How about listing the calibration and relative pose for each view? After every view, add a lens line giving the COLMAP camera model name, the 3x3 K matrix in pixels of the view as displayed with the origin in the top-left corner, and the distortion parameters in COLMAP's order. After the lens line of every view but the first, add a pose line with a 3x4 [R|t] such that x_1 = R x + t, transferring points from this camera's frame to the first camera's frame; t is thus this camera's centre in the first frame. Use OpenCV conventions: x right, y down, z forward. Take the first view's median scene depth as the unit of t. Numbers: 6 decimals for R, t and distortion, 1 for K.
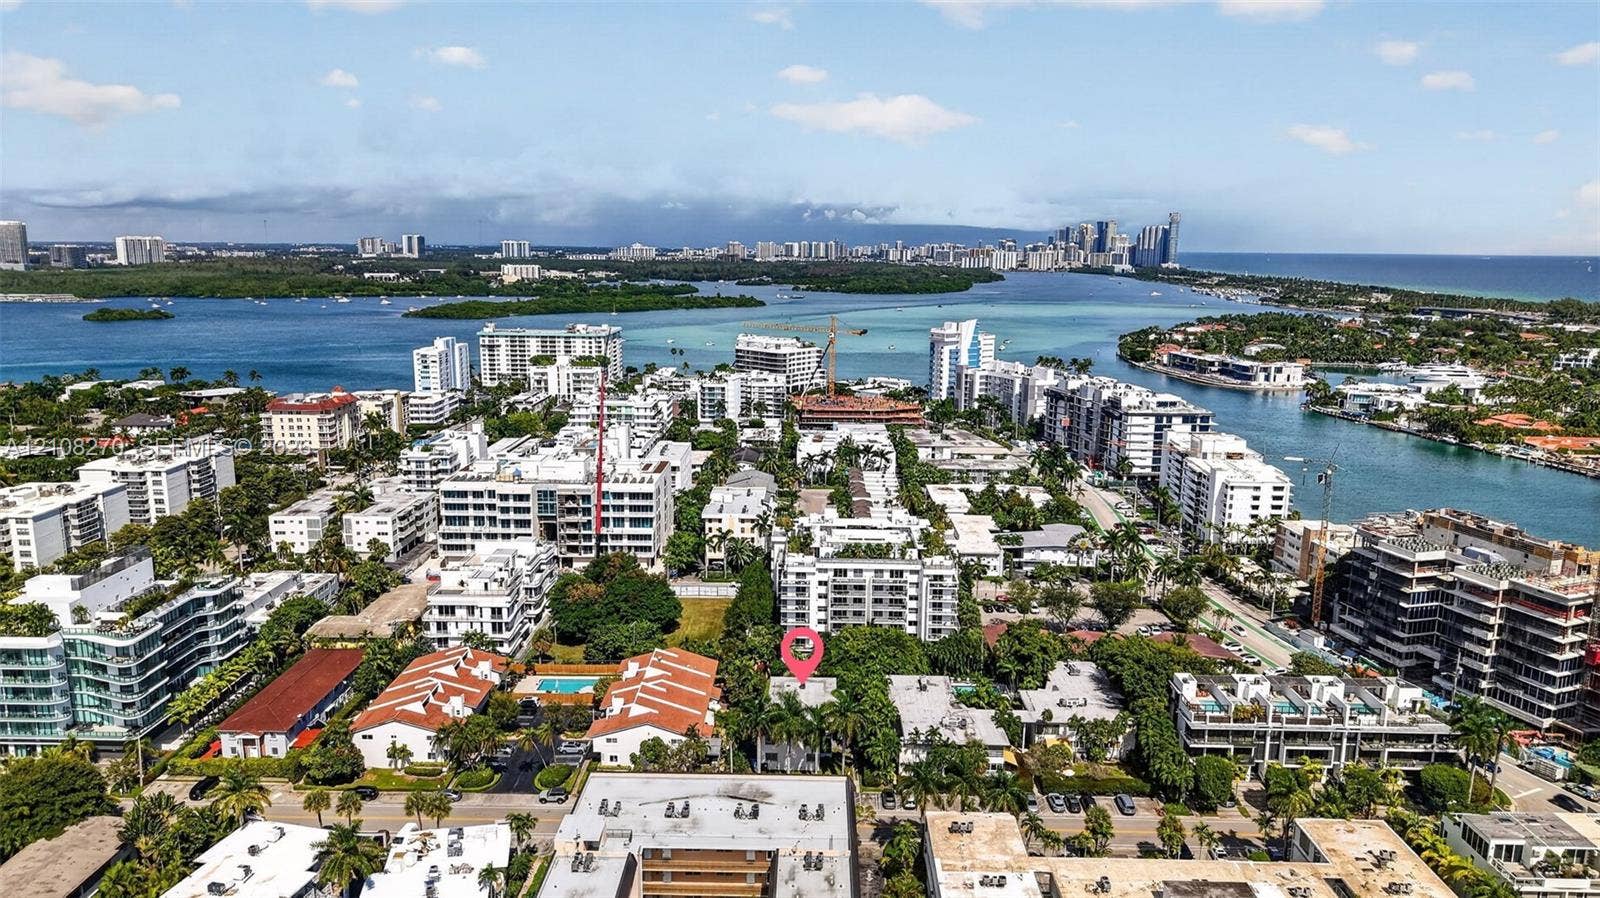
lens RADIAL K [[1060.1, 0, 800.0], [0, 1060.1, 449.0], [0, 0, 1]] dist [0.100305, -0.175301]
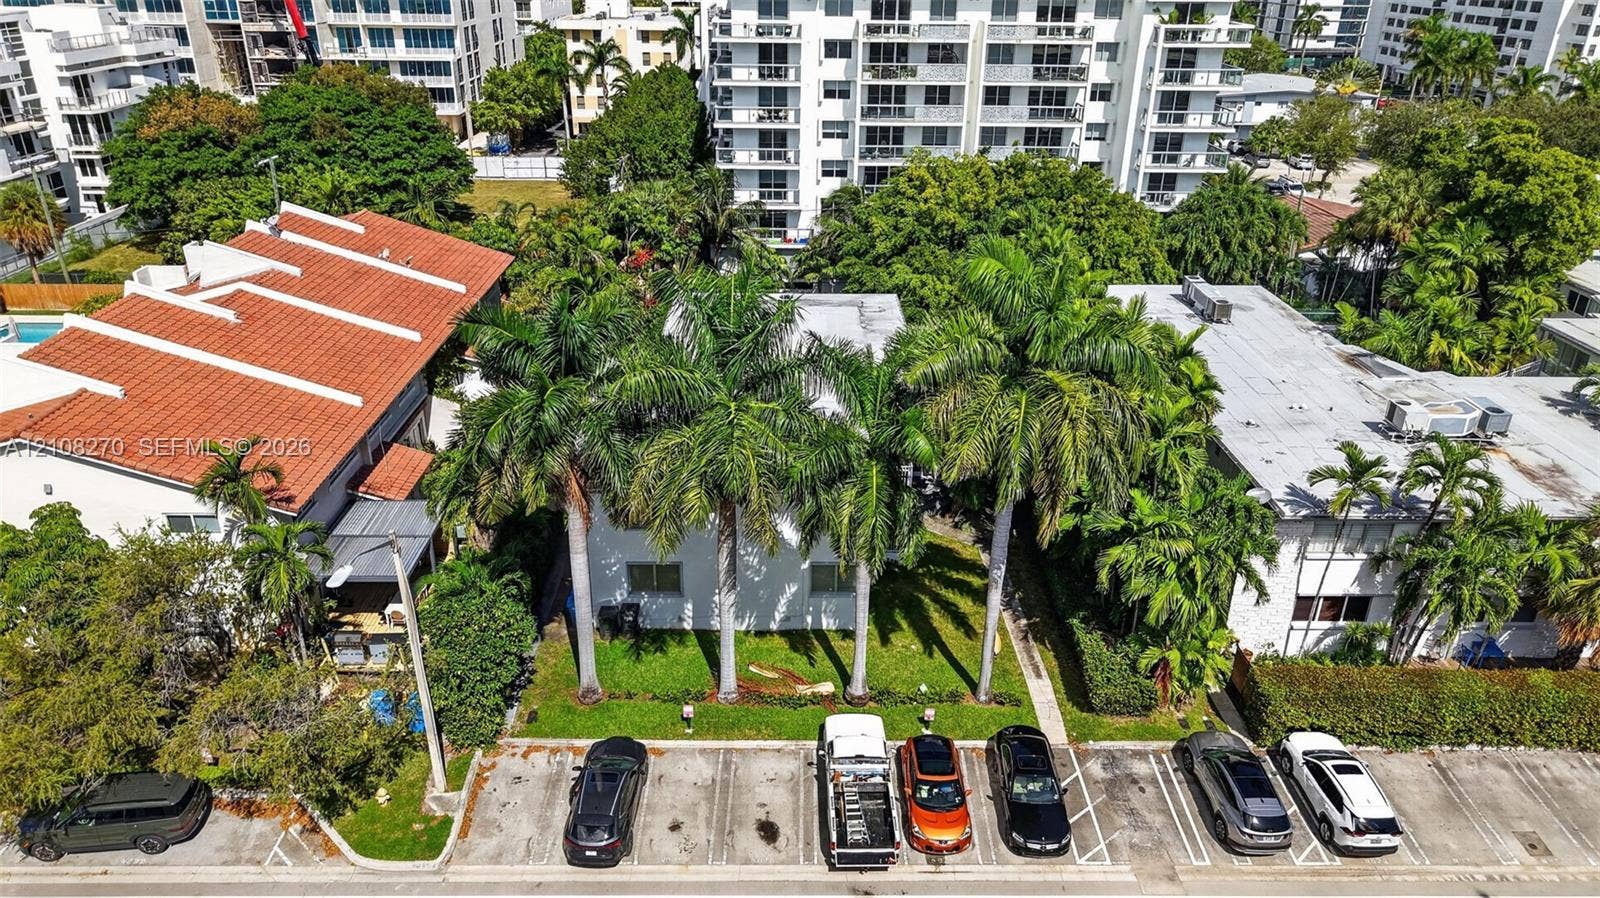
lens RADIAL K [[1070.5, 0, 800.0], [0, 1070.5, 449.0], [0, 0, 1]] dist [0.039383, -0.025939]
pose [[0.999531, -0.010920, 0.028599, -0.001399], [0.003491, 0.968774, 0.247922, 0.128322], [-0.030413, -0.247706, 0.968358, 0.490772]]
